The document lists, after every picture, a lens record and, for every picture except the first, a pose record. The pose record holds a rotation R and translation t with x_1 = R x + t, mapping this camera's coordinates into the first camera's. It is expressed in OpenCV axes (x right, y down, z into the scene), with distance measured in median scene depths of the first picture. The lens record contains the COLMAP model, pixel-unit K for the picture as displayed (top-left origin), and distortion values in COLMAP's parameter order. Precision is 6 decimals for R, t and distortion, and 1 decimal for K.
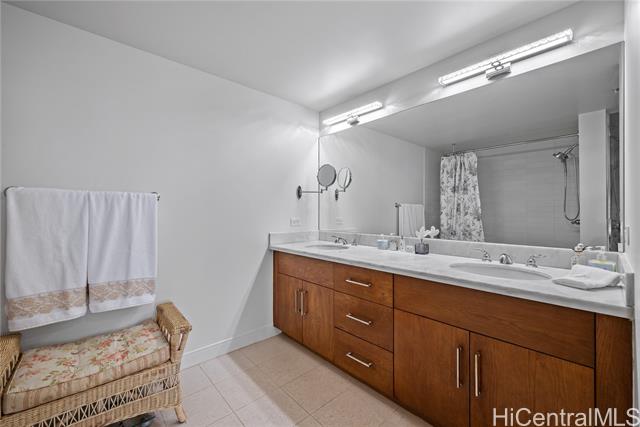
lens RADIAL K [[265.6, 0, 322.6], [0, 265.6, 217.1], [0, 0, 1]] dist [-0.000154, -0.000042]
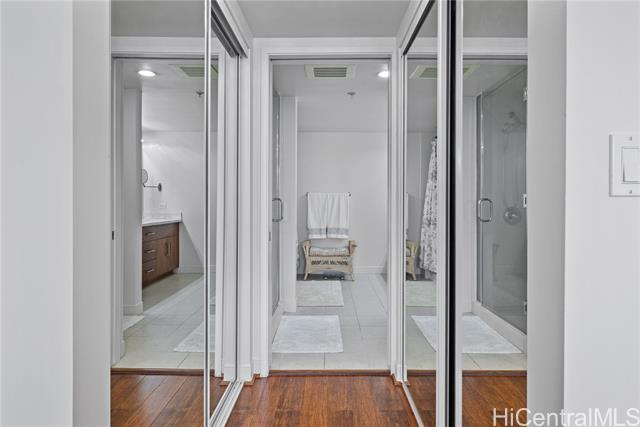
lens RADIAL K [[370.4, 0, 321.2], [0, 370.4, 210.5], [0, 0, 1]] dist [-0.000041, 0.000000]
pose [[0.730451, 0.008102, -0.682917, 1.635288], [-0.001031, 0.999942, 0.010761, 0.037764], [0.682964, -0.007156, 0.730417, -1.778198]]
